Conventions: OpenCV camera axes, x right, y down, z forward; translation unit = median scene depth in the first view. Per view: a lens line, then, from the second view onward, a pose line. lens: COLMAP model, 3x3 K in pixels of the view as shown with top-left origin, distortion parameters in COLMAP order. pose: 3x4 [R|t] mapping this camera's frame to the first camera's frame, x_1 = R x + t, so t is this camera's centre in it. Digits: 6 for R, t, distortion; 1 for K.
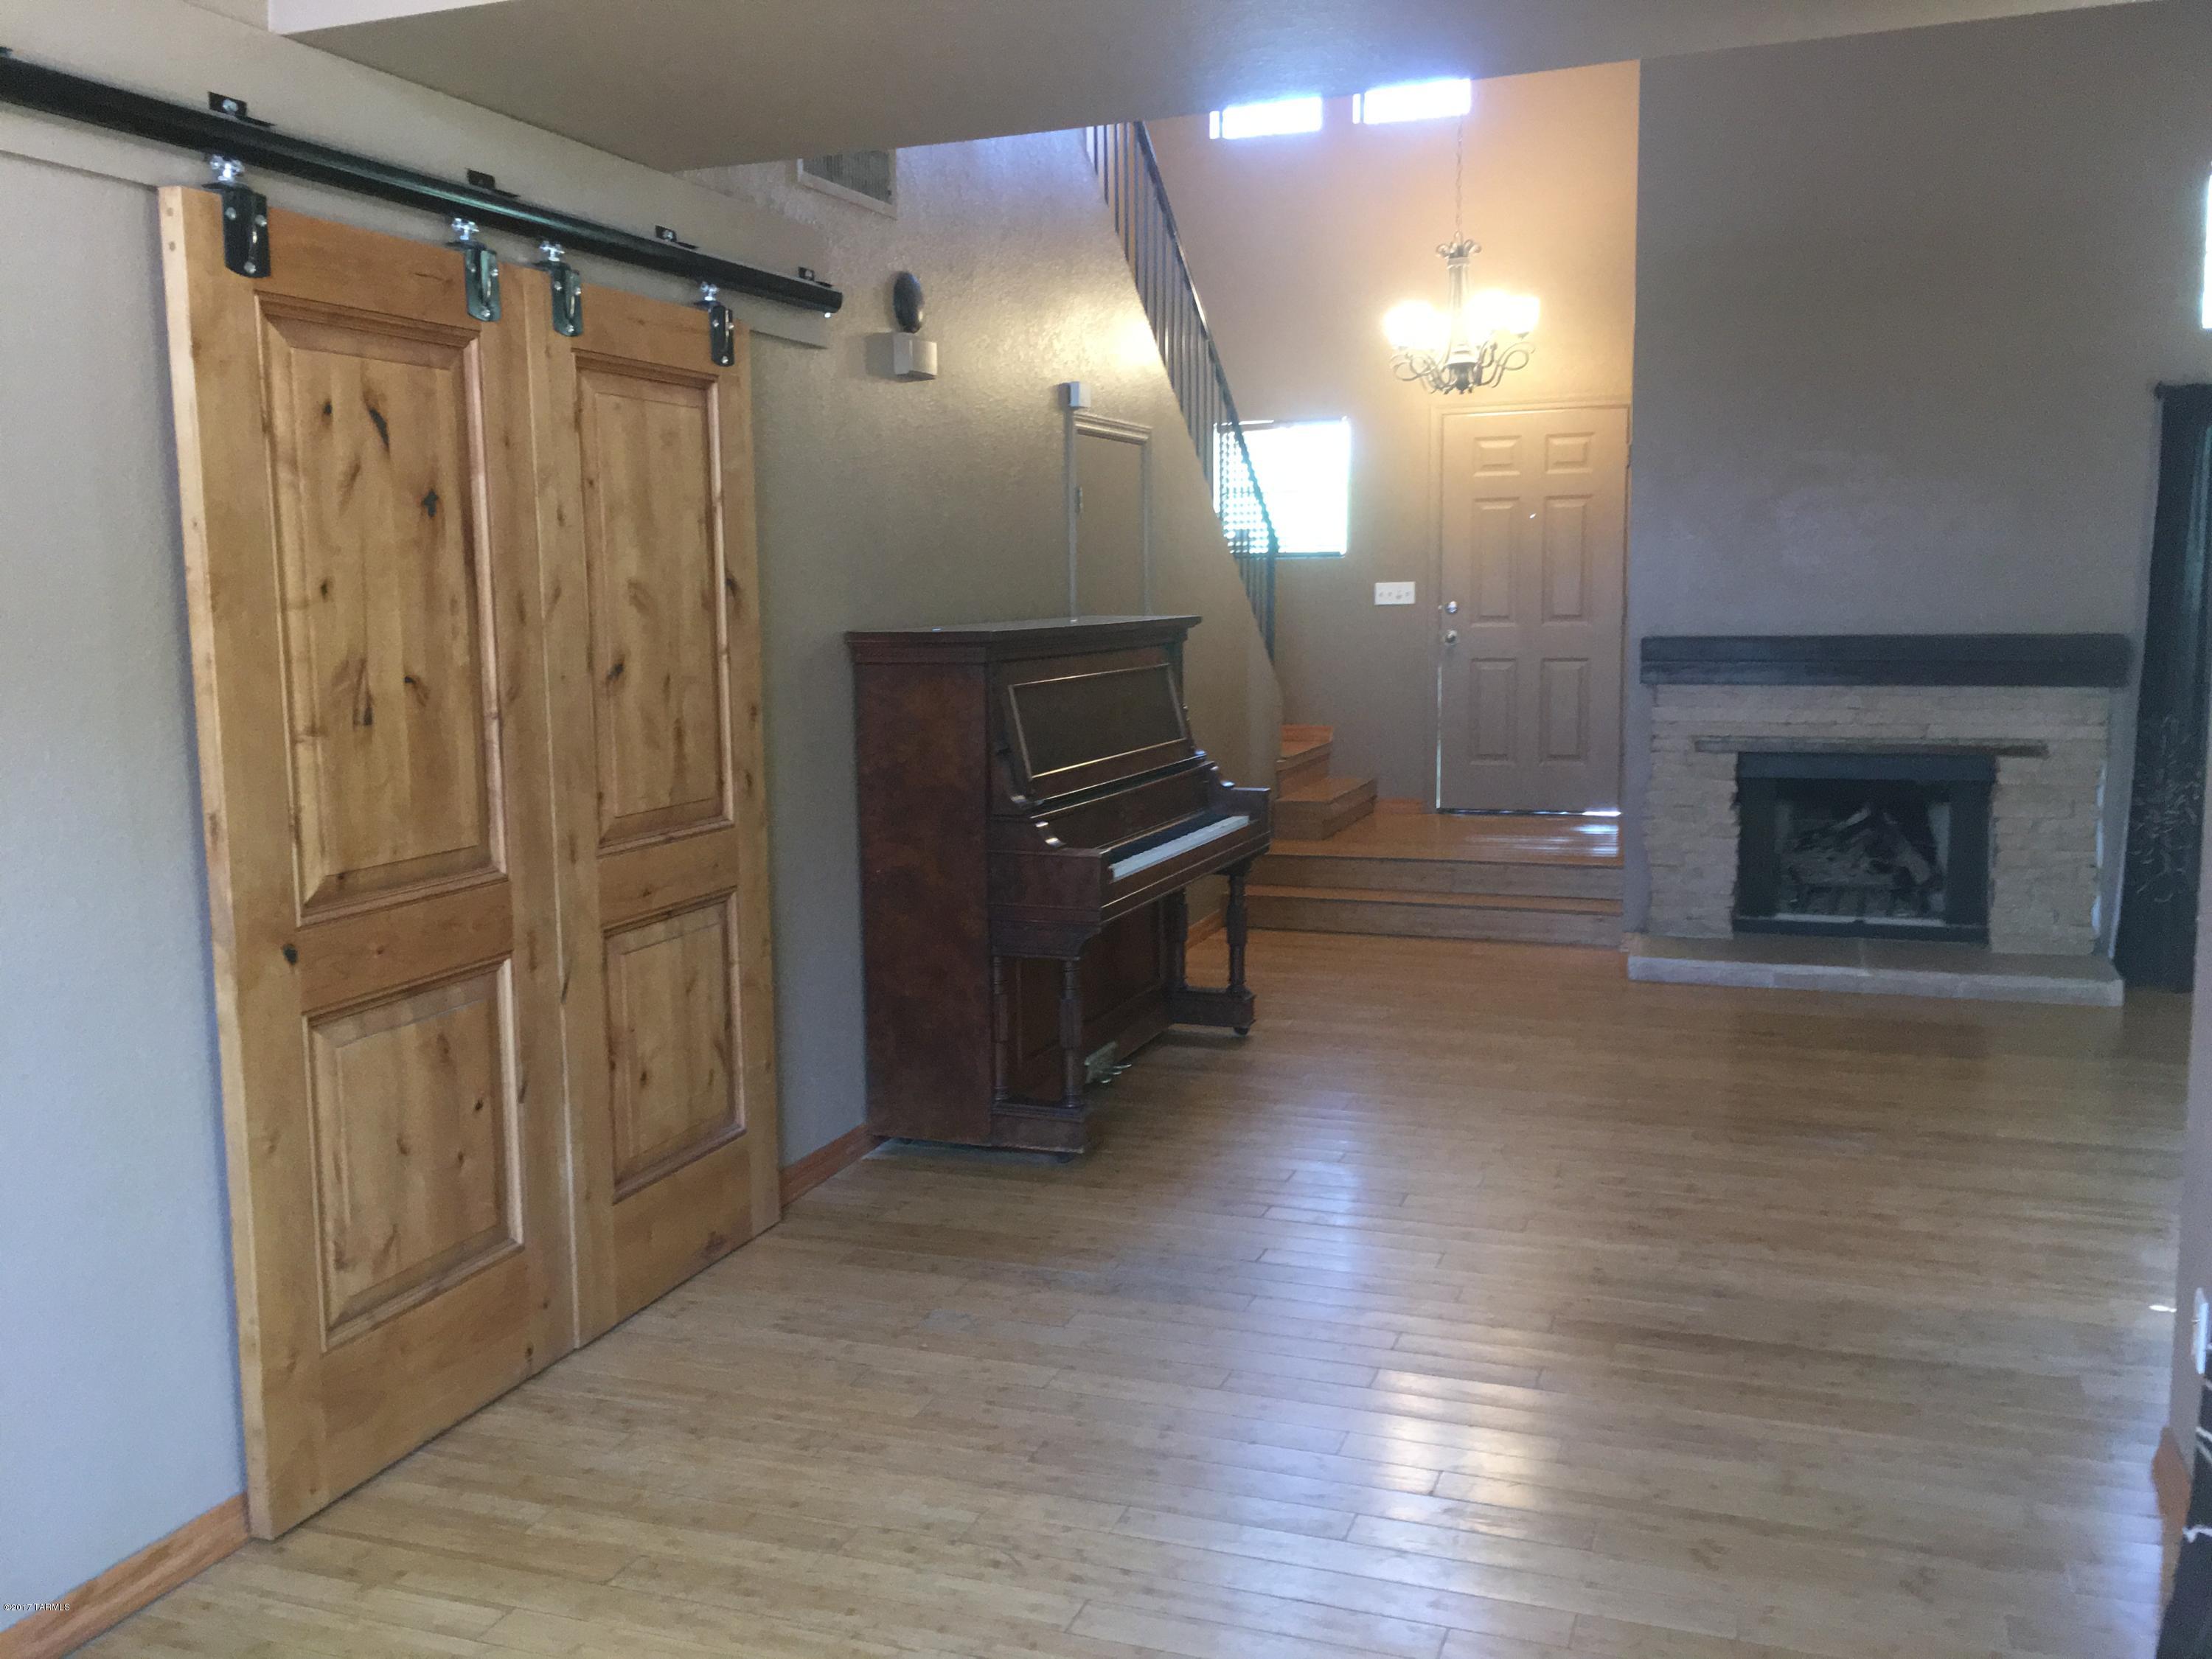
lens RADIAL K [[1885.7, 0, 1096.4], [0, 1885.7, 820.9], [0, 0, 1]] dist [0.082126, -0.121719]
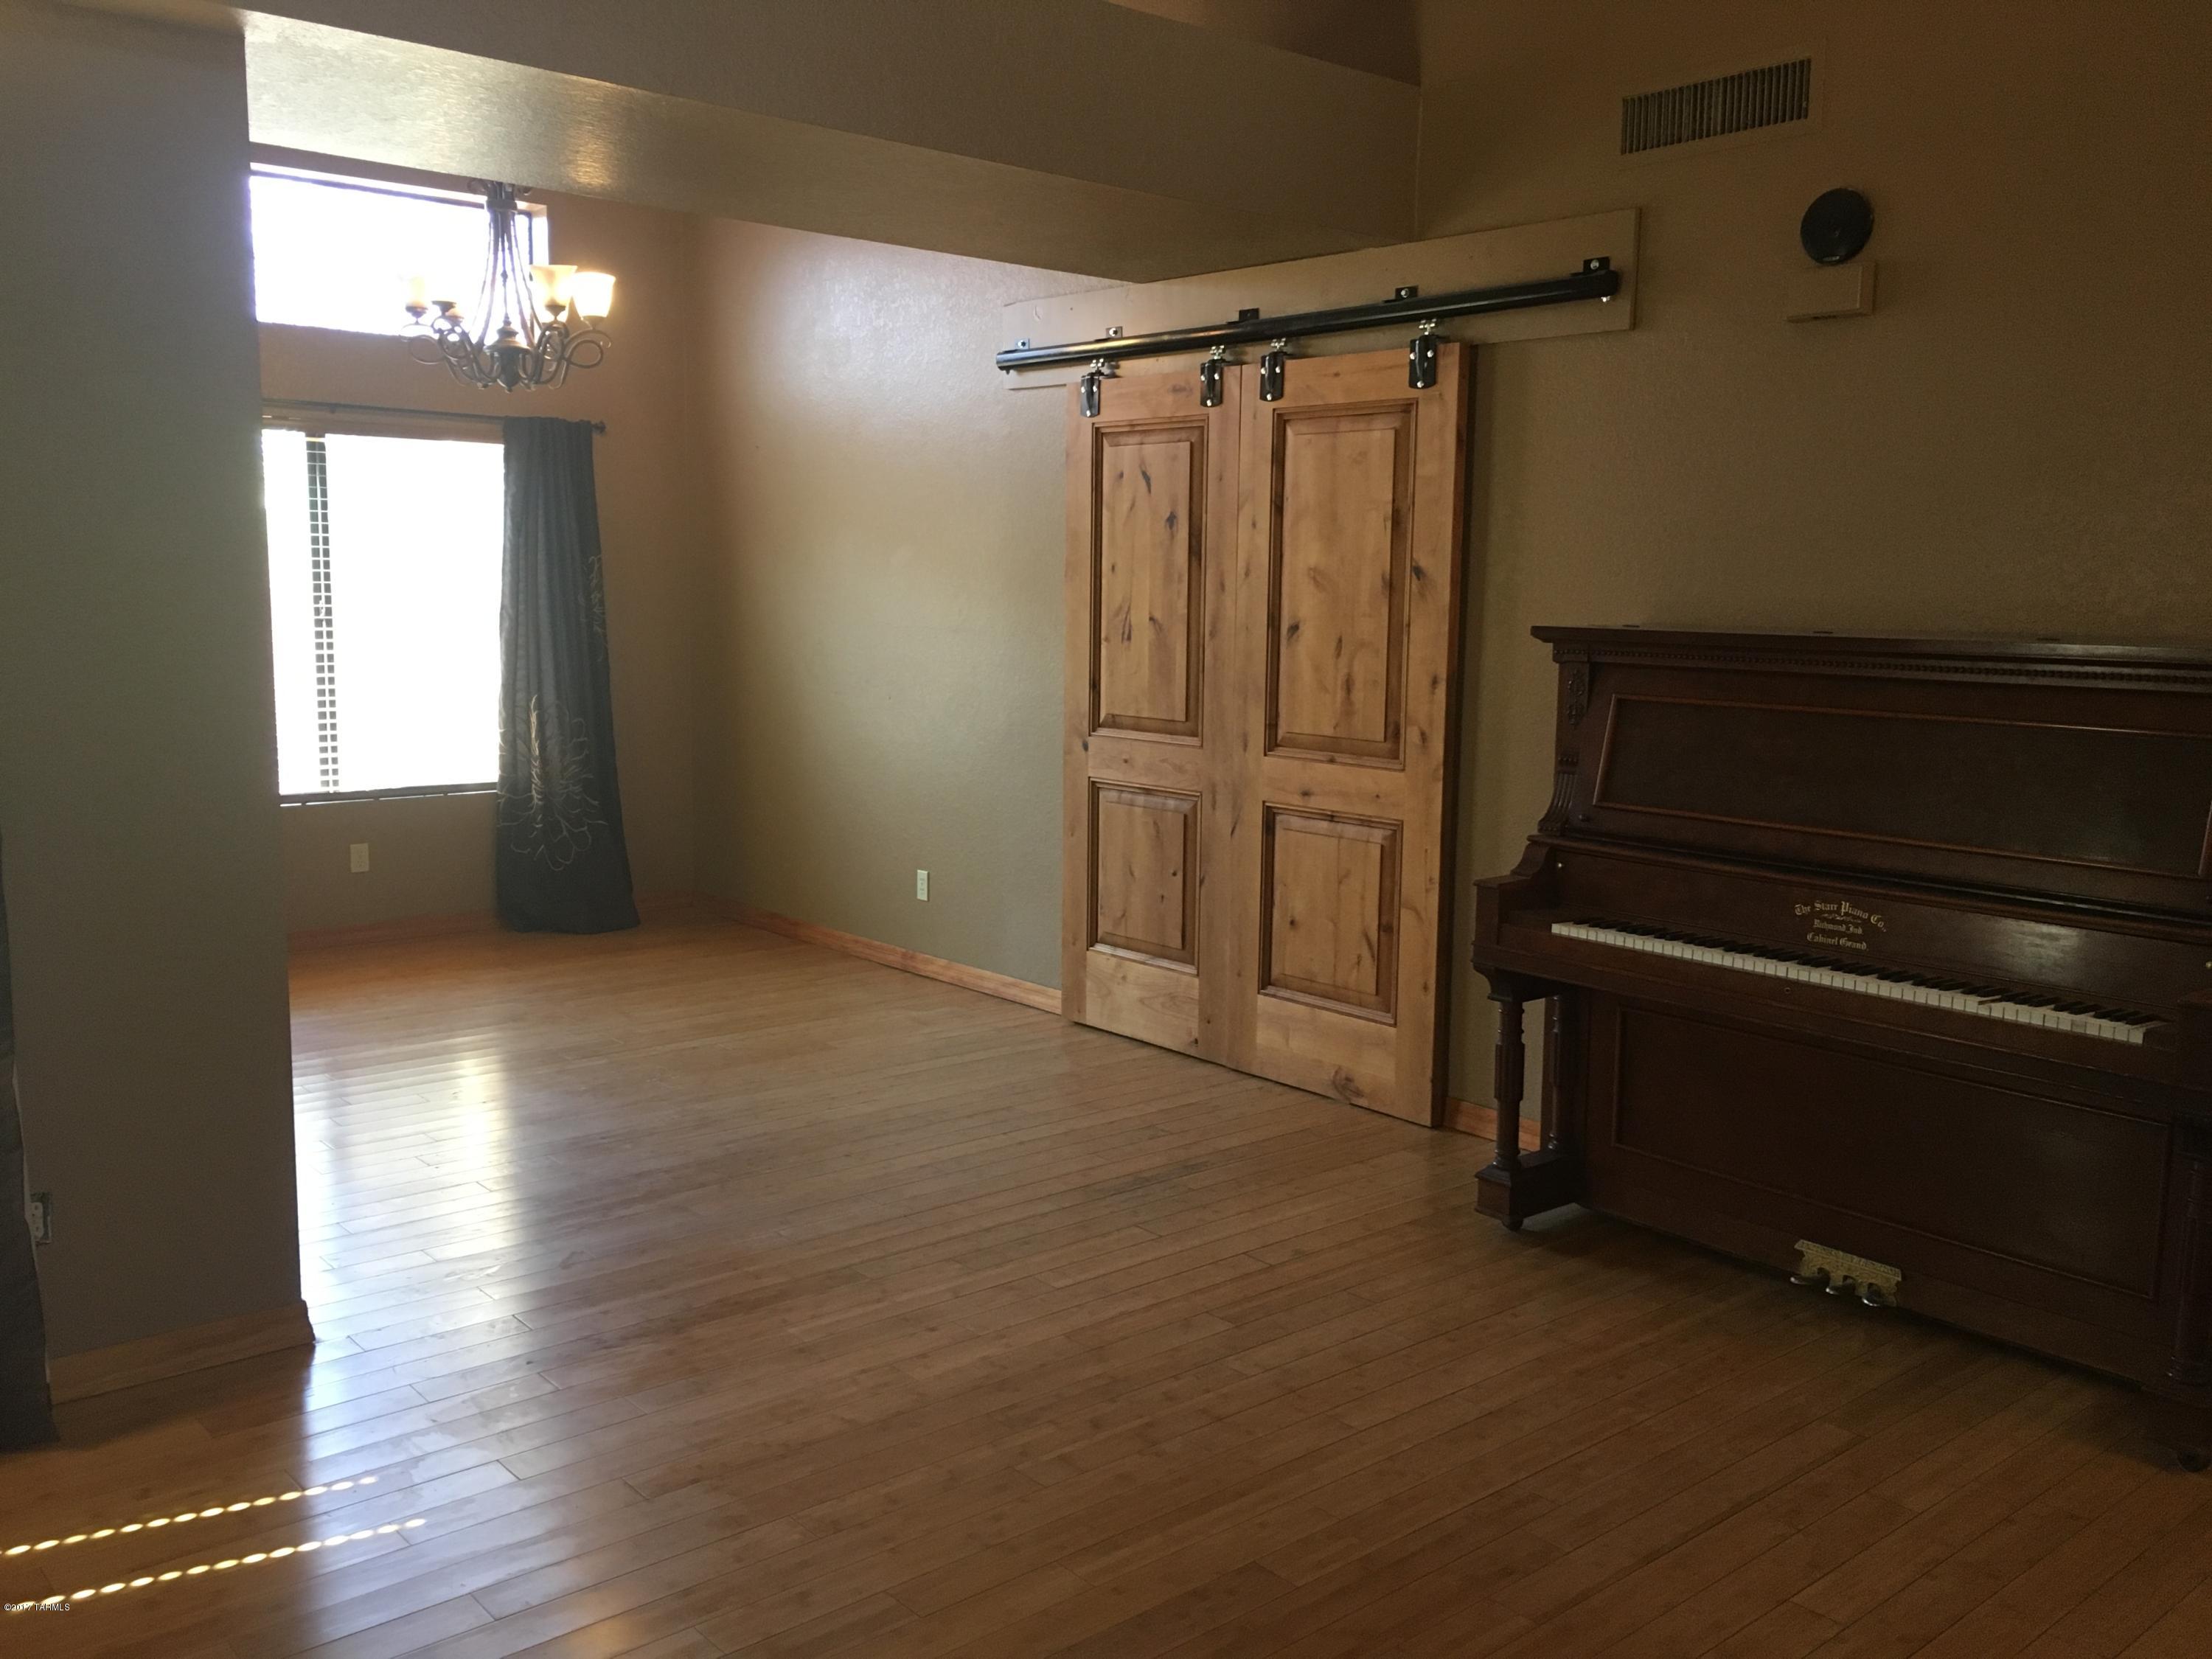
lens RADIAL K [[1885.7, 0, 1096.4], [0, 1885.7, 820.9], [0, 0, 1]] dist [0.082126, -0.121719]
pose [[-0.485051, 0.121372, -0.866022, 1.056810], [-0.118566, 0.972049, 0.202639, -0.208384], [0.866410, 0.200972, -0.457103, 1.541711]]
